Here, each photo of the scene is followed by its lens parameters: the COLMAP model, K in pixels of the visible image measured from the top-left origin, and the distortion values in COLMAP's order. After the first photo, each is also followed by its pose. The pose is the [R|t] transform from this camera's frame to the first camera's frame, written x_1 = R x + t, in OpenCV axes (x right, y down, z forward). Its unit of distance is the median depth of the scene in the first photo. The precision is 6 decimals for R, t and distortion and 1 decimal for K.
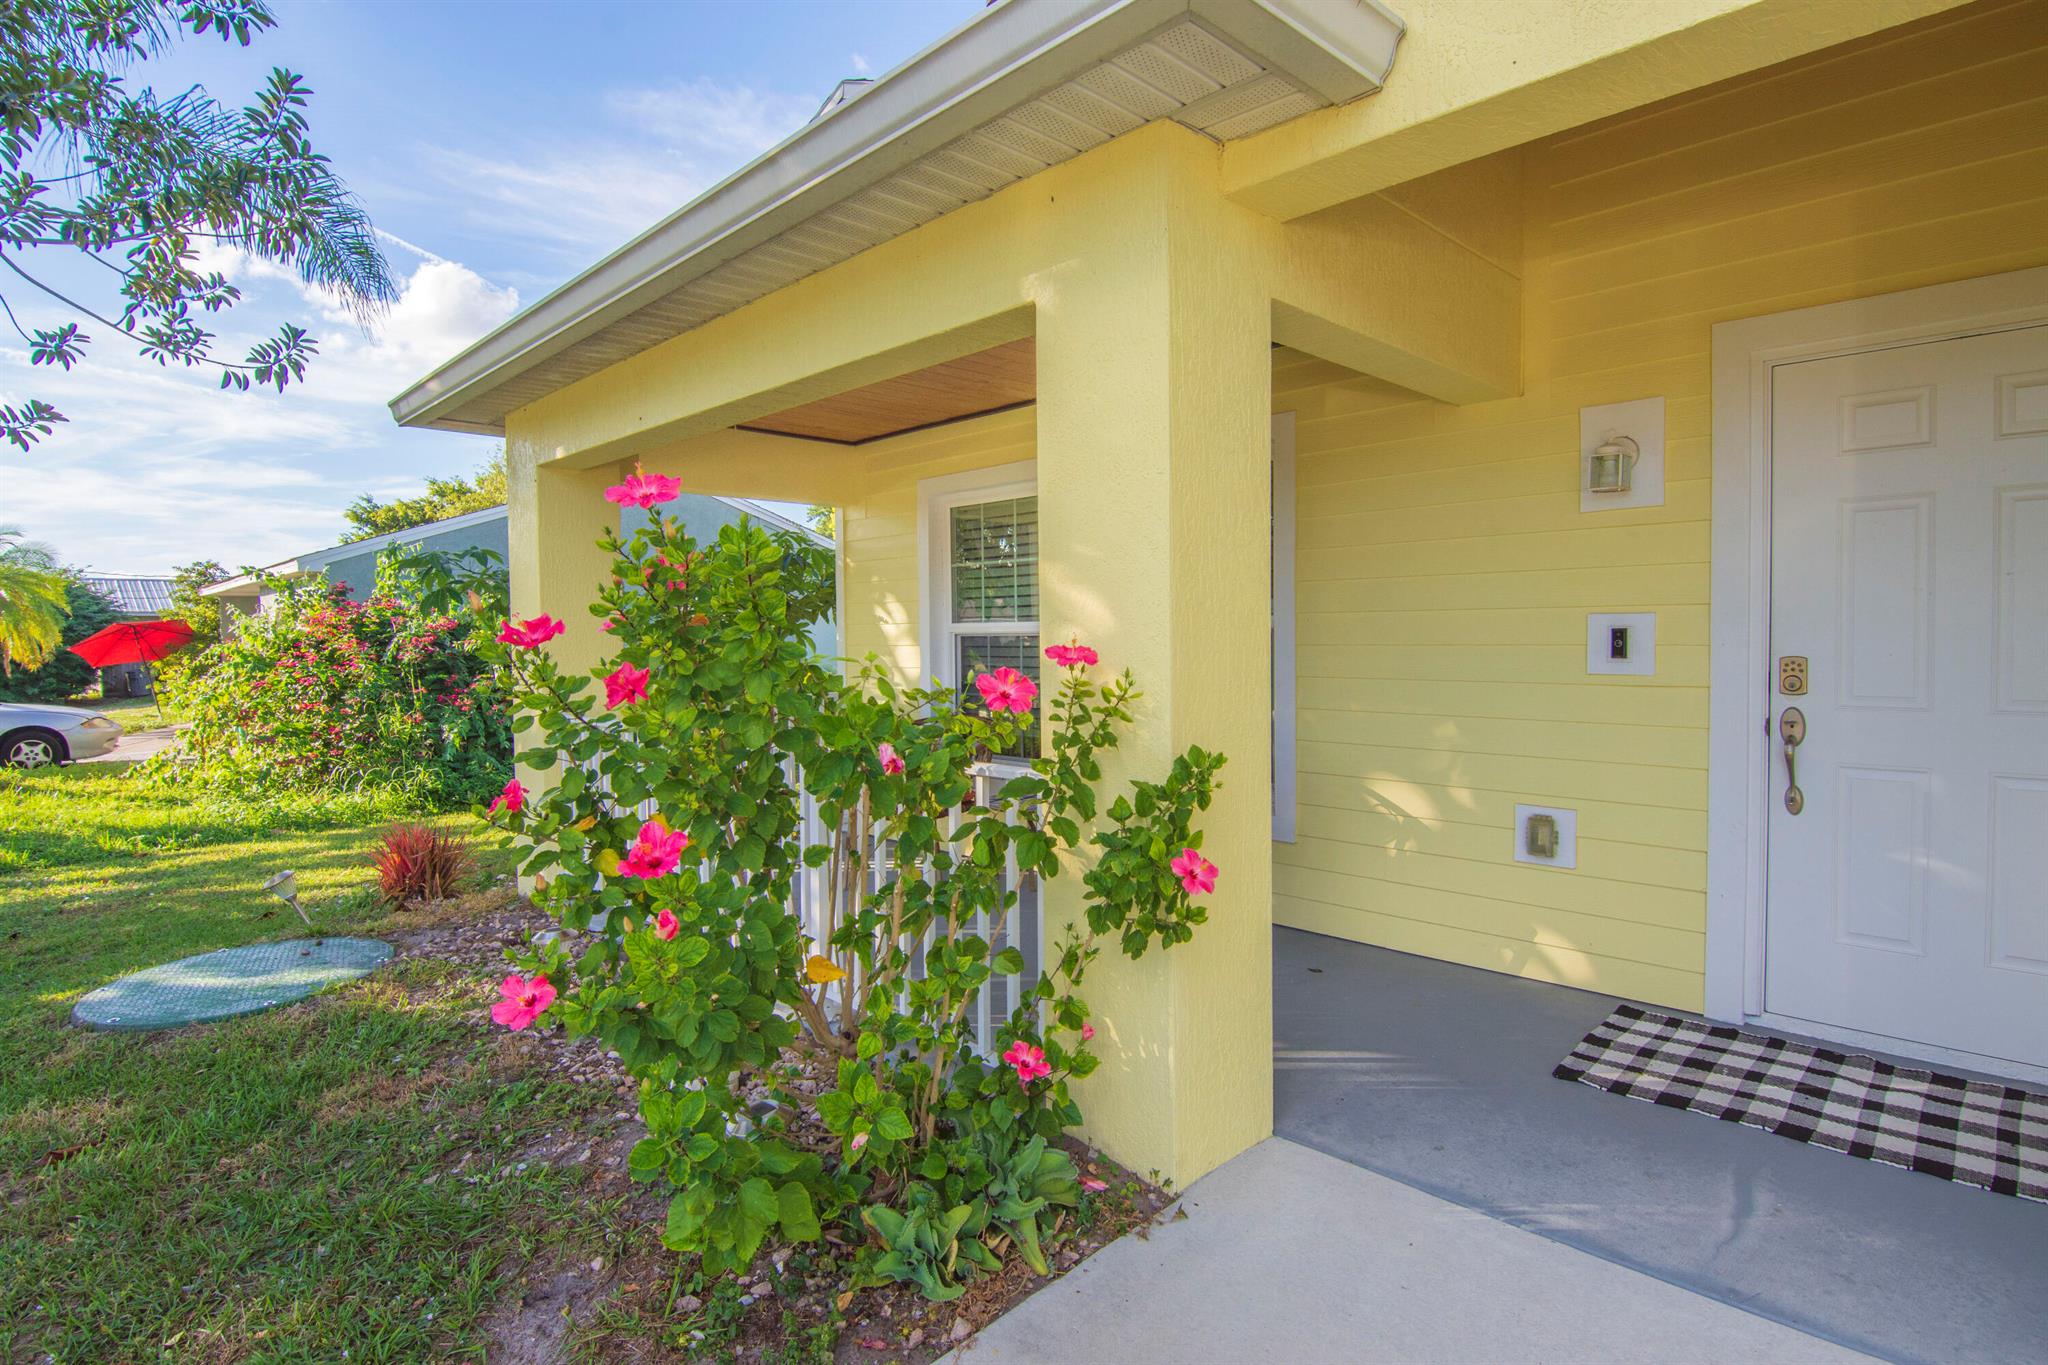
lens RADIAL K [[1063.3, 0, 1029.4], [0, 1063.3, 679.5], [0, 0, 1]] dist [0.006782, 0.000974]
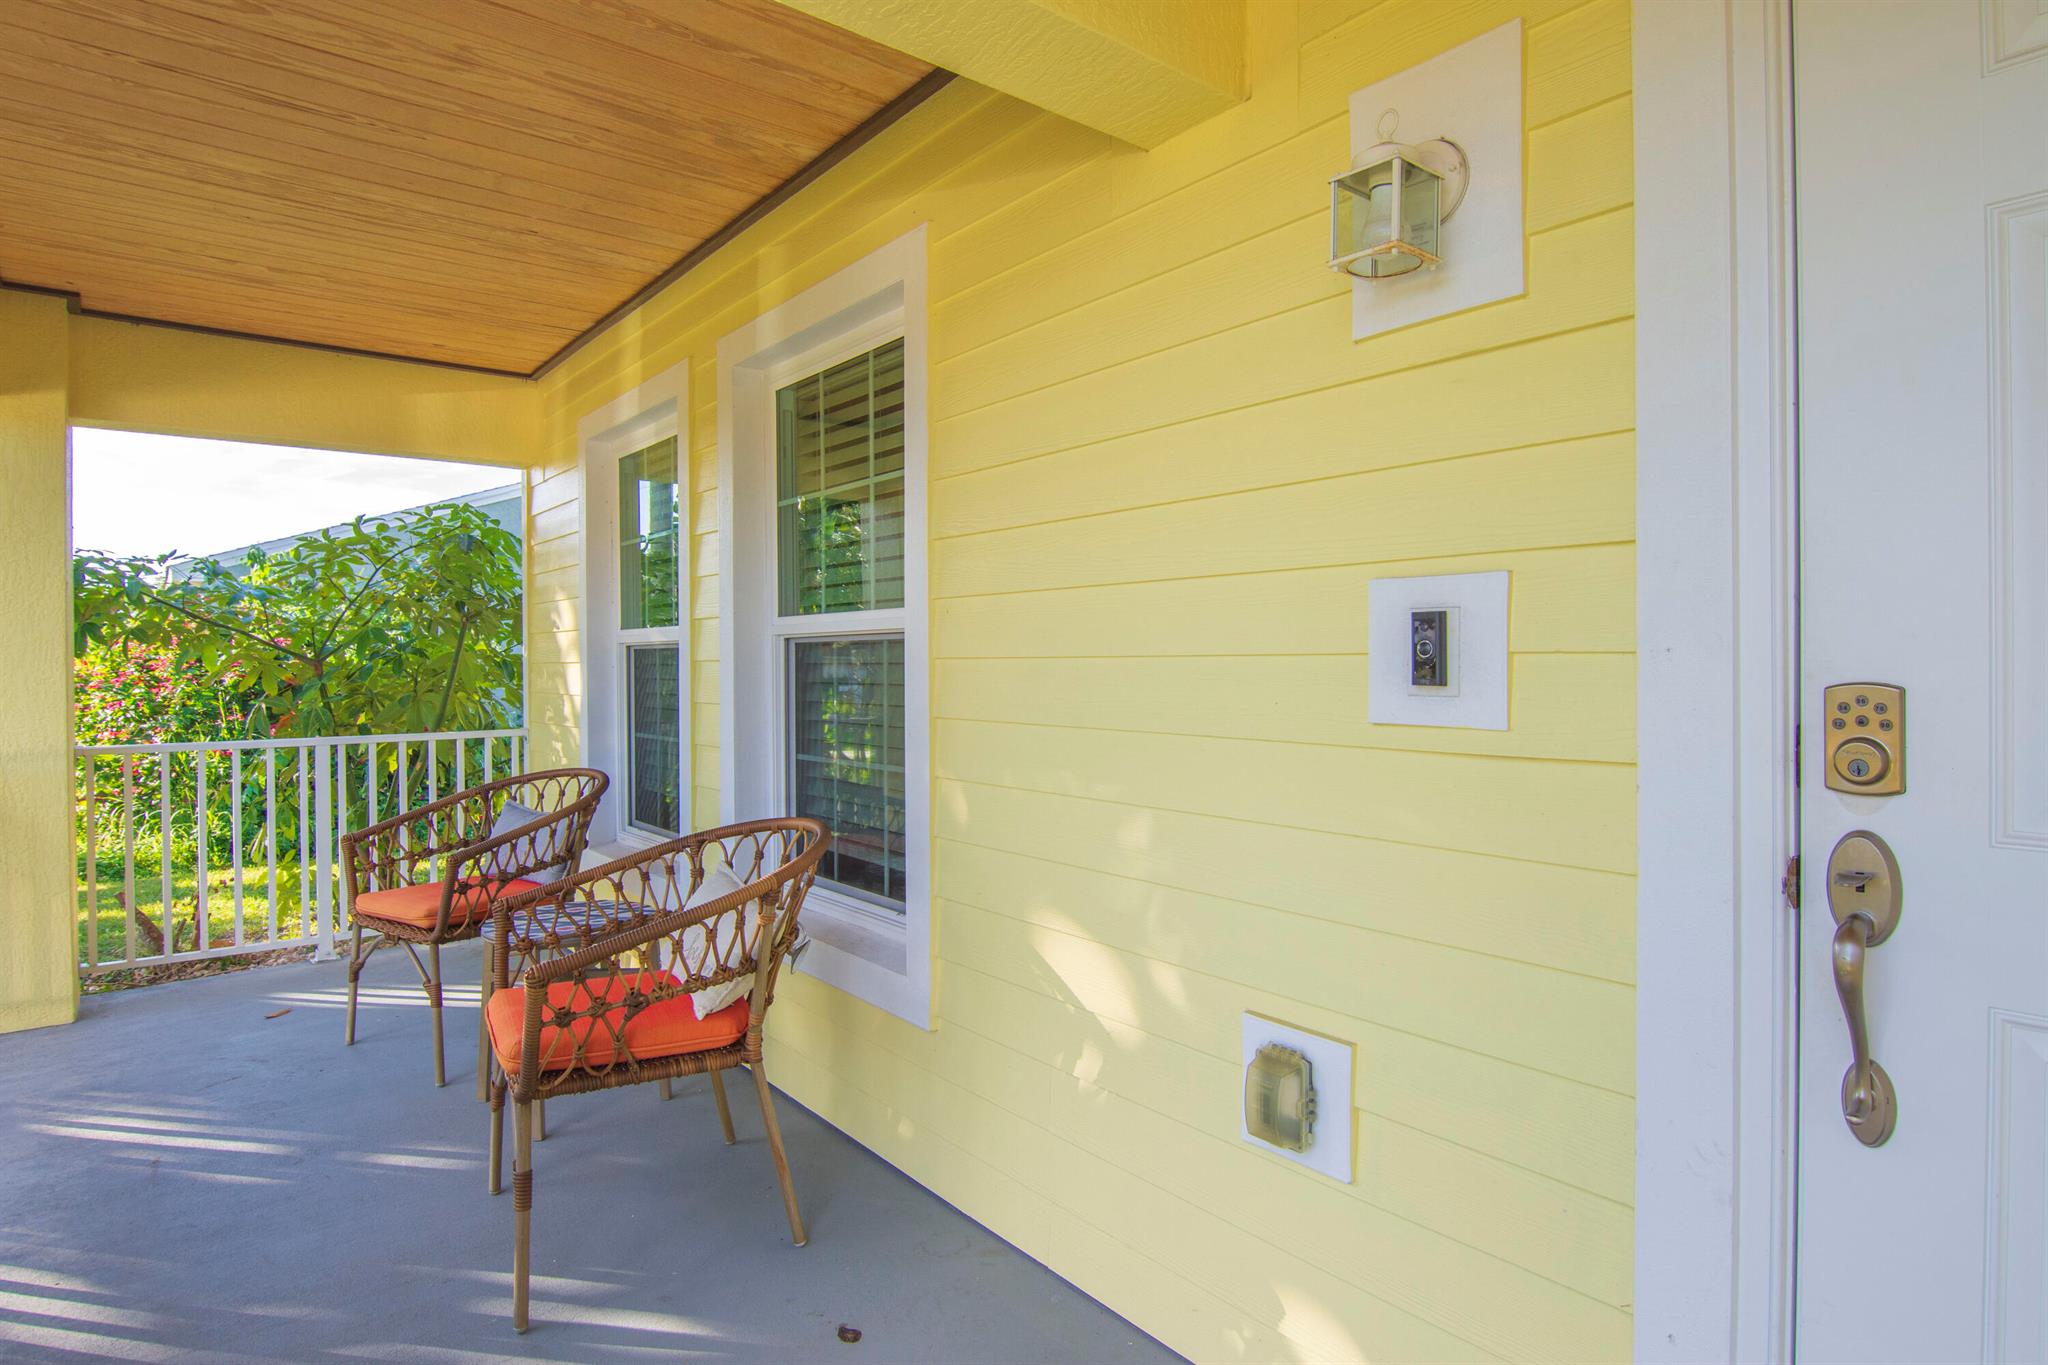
lens RADIAL K [[1112.3, 0, 1017.6], [0, 1112.3, 678.5], [0, 0, 1]] dist [-0.004467, -0.000312]
pose [[0.992807, 0.007636, -0.119480, 0.469097], [-0.011150, 0.999524, -0.028770, -0.009409], [0.119204, 0.029895, 0.992420, 0.589331]]
